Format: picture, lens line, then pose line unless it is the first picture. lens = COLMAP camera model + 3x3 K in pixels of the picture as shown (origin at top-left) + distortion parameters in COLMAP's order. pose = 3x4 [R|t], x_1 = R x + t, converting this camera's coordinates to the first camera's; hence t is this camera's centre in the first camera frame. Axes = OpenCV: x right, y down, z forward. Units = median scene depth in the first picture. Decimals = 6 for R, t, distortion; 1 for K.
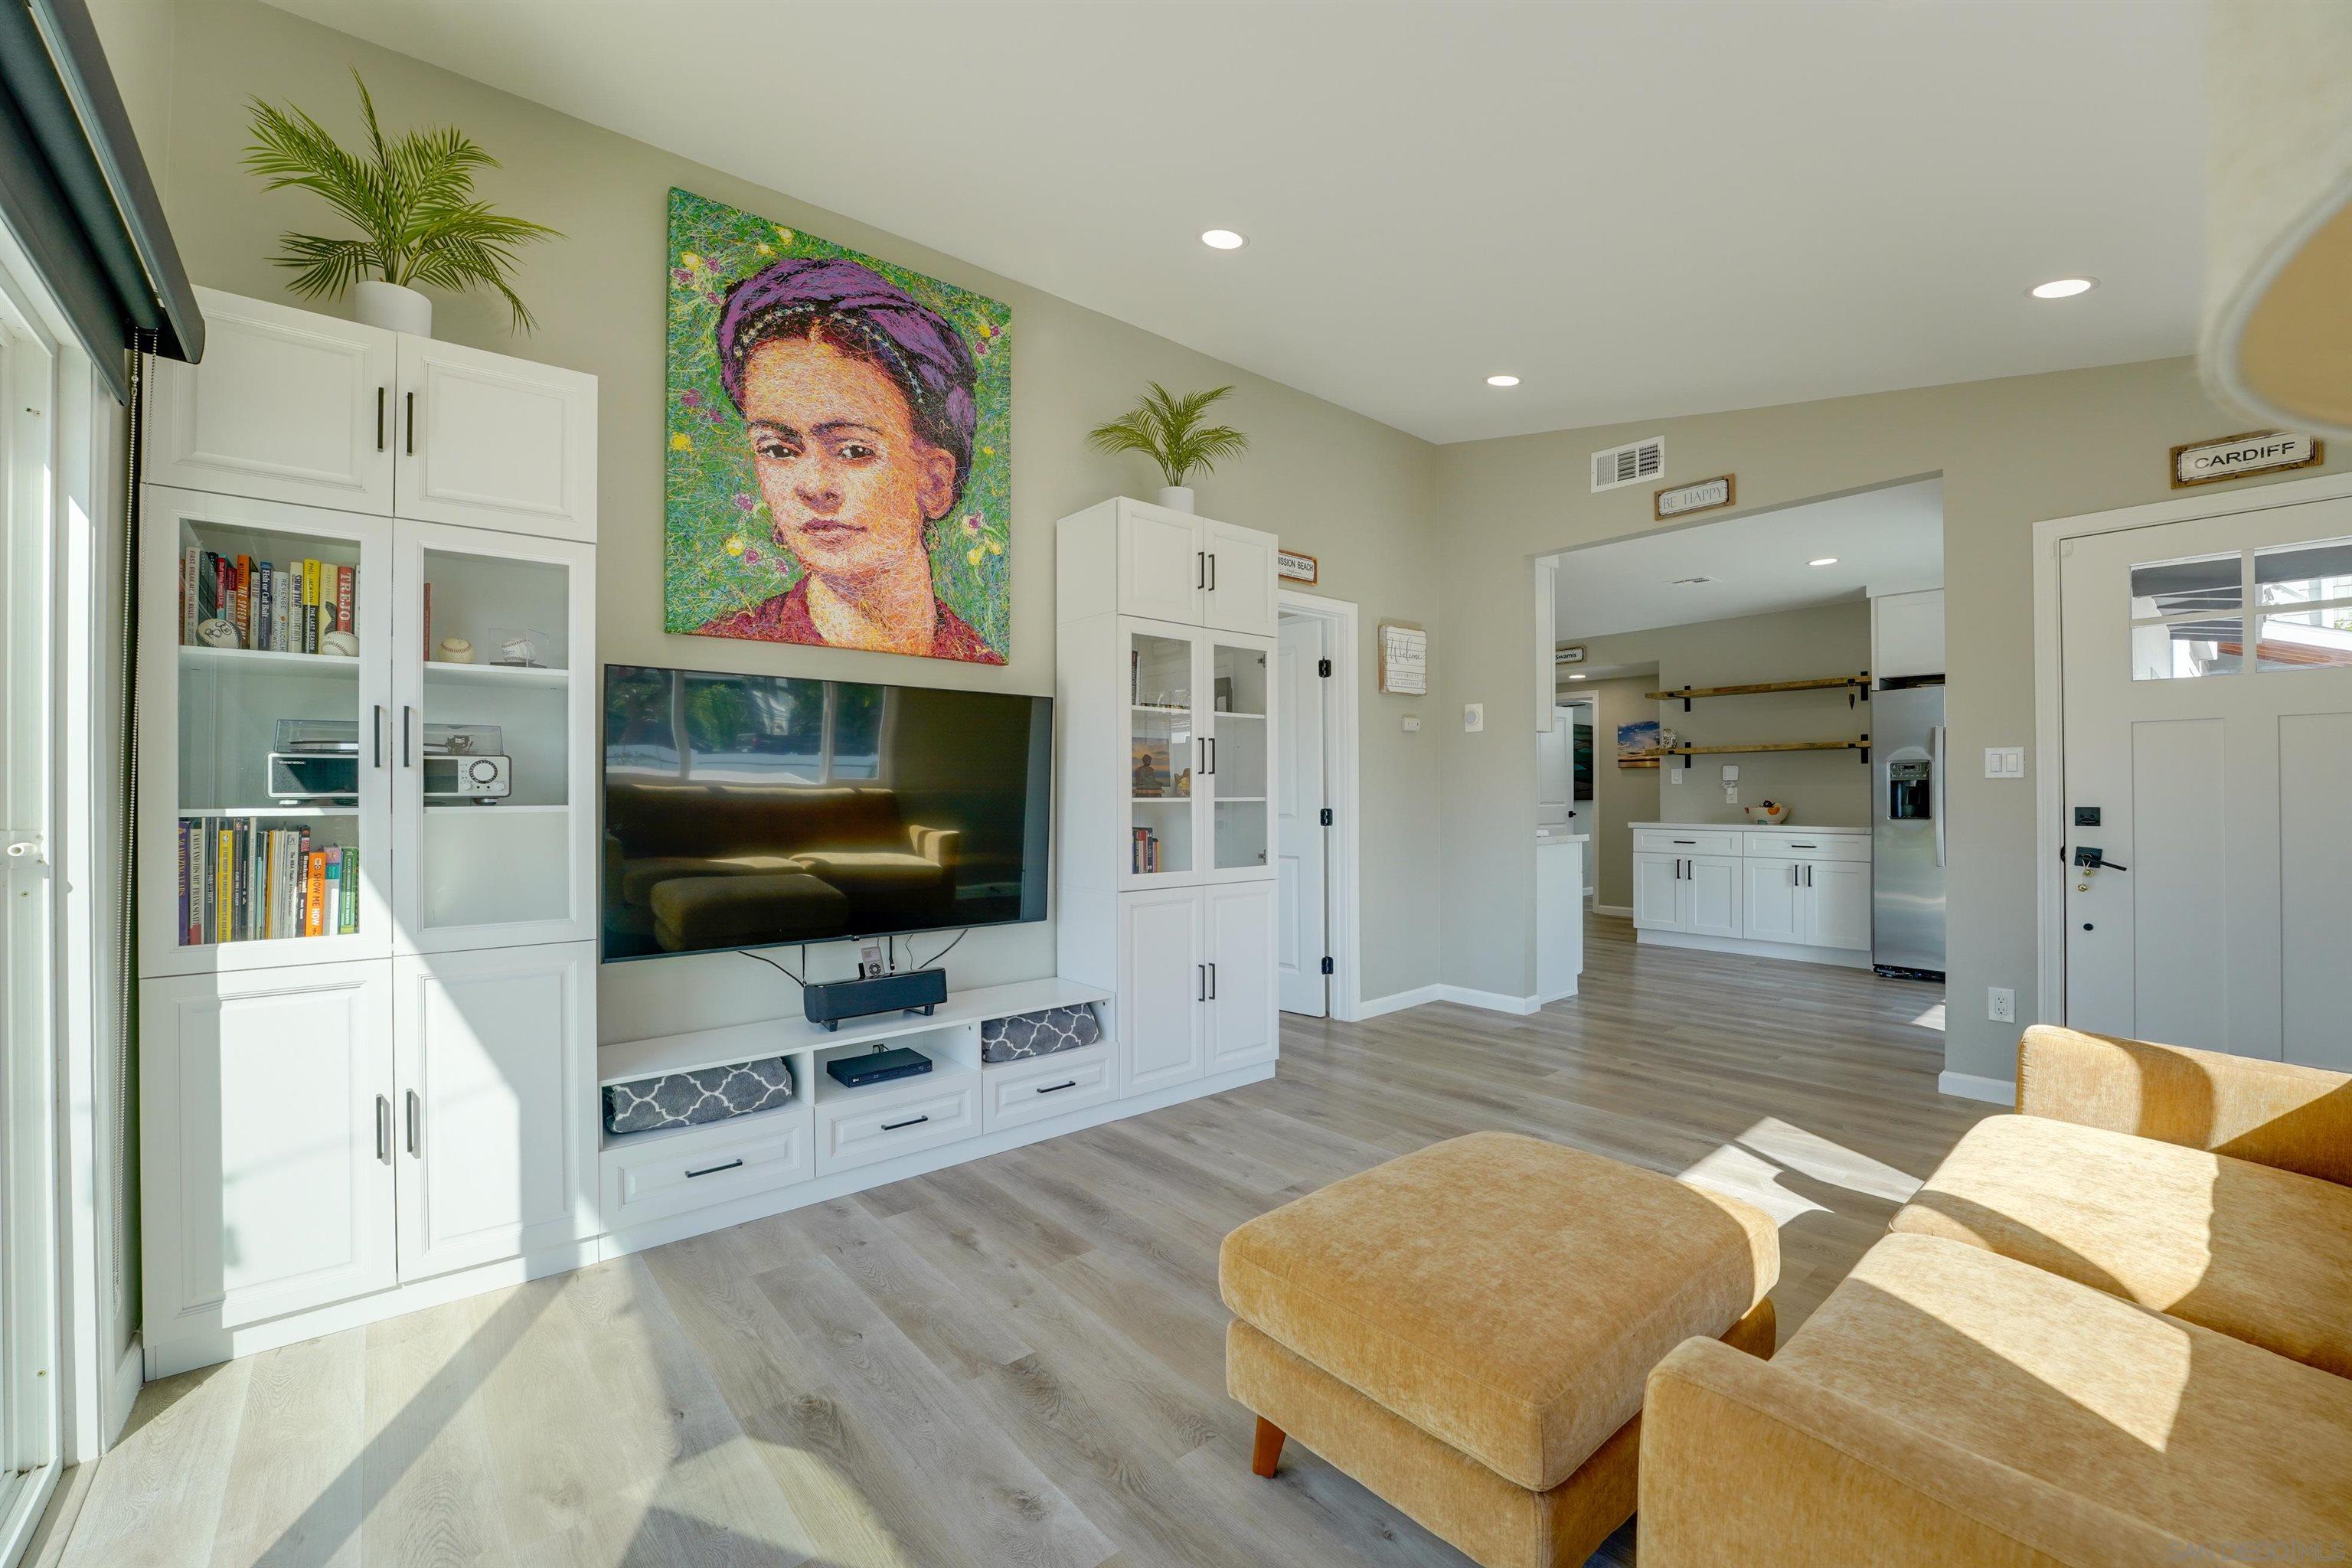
lens RADIAL K [[929.3, 0, 1212.2], [0, 929.3, 788.8], [0, 0, 1]] dist [-0.021050, 0.000039]
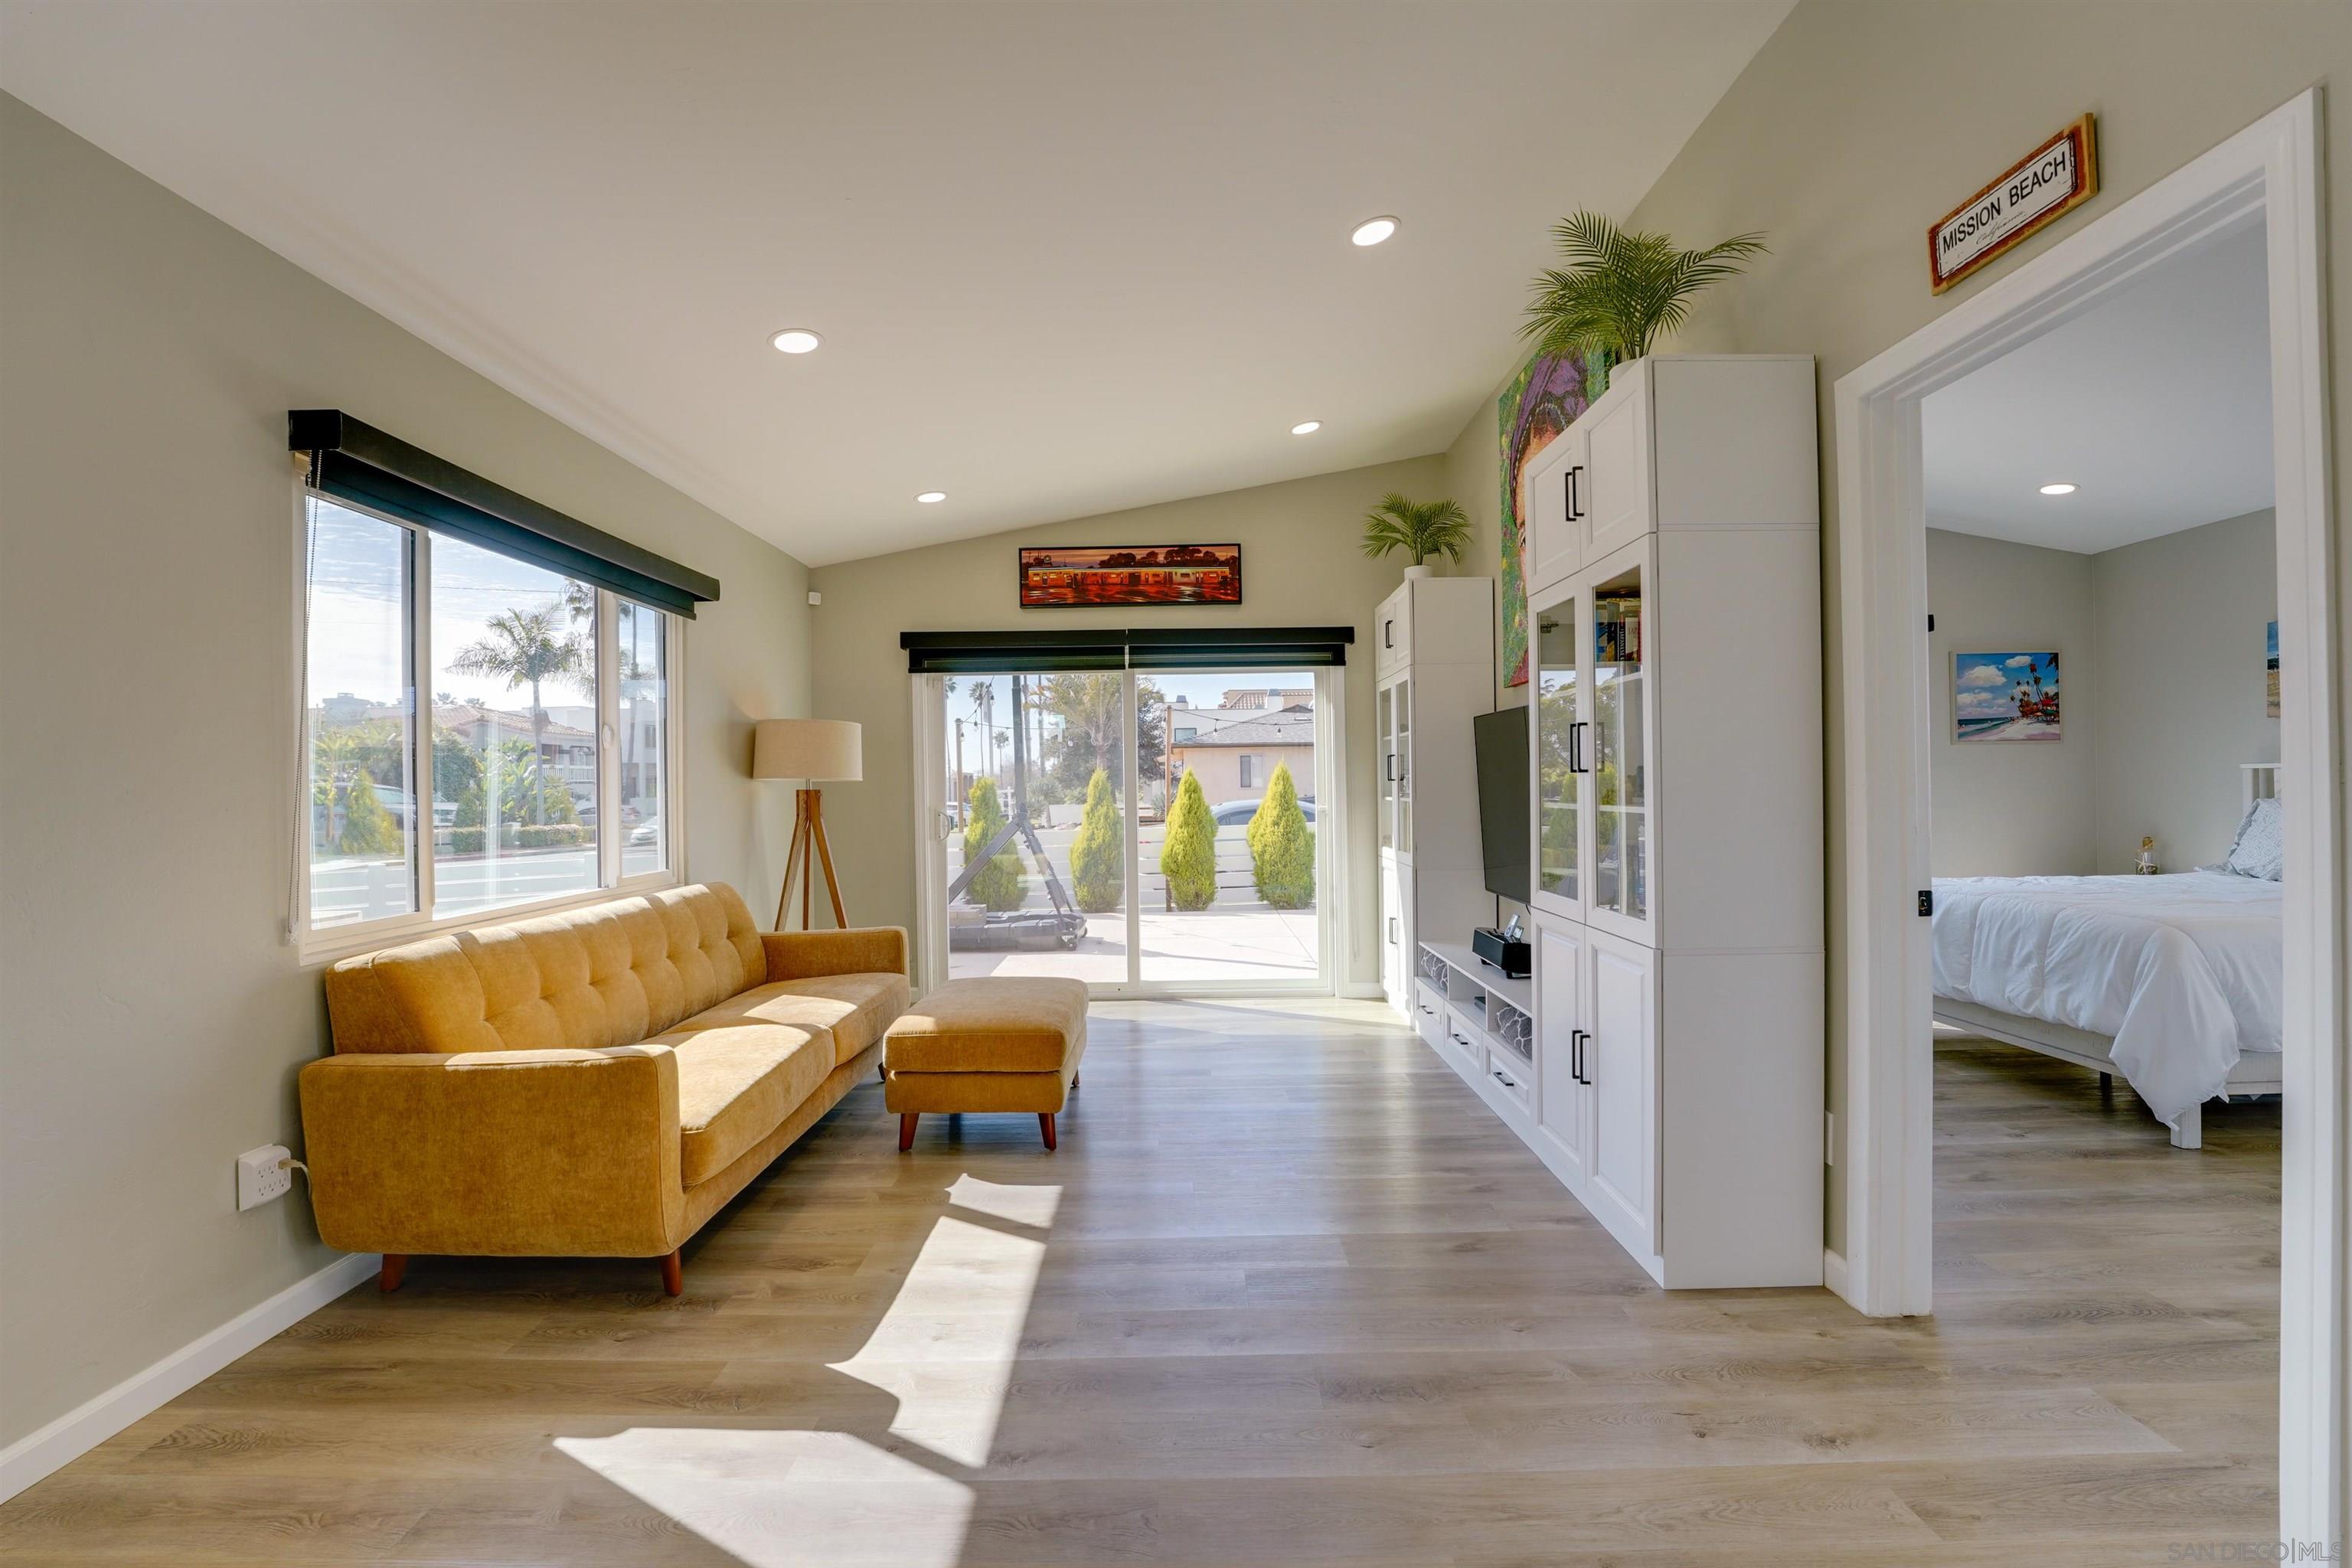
lens RADIAL K [[972.5, 0, 1166.4], [0, 972.5, 789.4], [0, 0, 1]] dist [-0.025434, 0.000962]
pose [[-0.658477, 0.016579, -0.752418, 0.909301], [0.021302, 0.999767, 0.003387, -0.014741], [0.752299, -0.013797, -0.658677, 1.463228]]
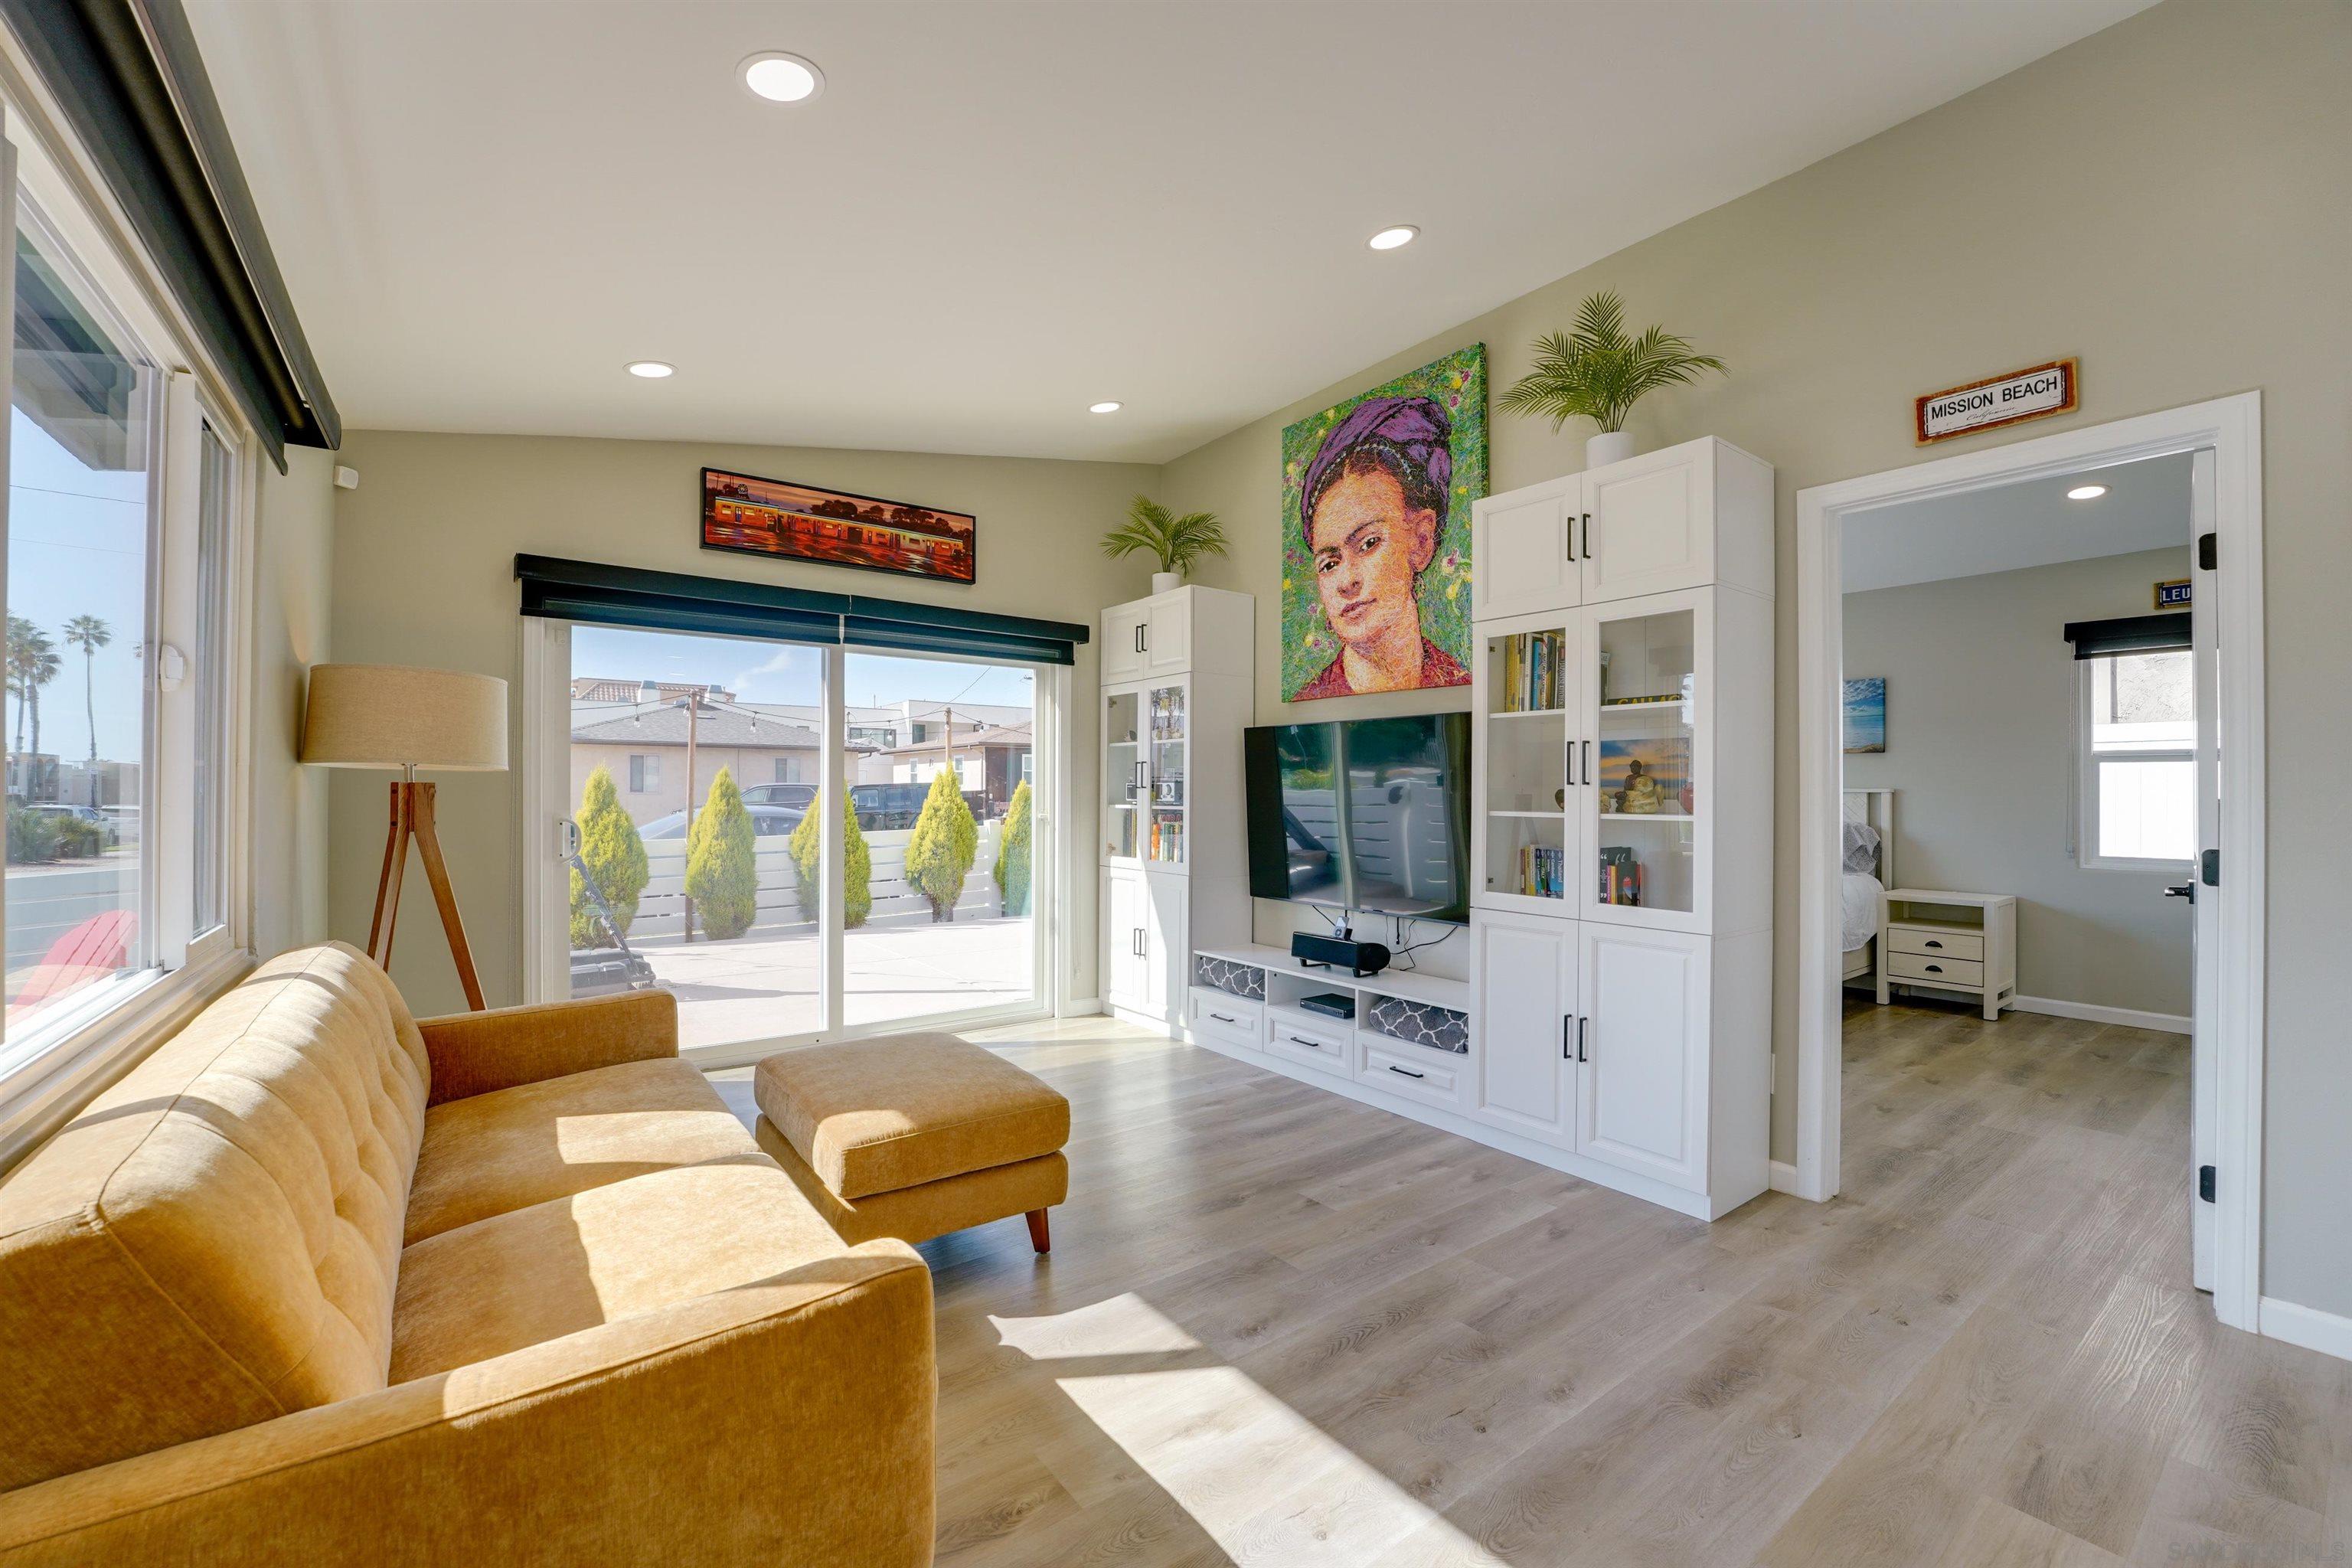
lens RADIAL K [[964.4, 0, 1173.0], [0, 964.4, 791.1], [0, 0, 1]] dist [-0.023971, -0.000092]
pose [[-0.068801, 0.003217, -0.997625, 1.009800], [0.000063, 0.999995, 0.003220, -0.015786], [0.997630, 0.000158, -0.068801, 0.818736]]
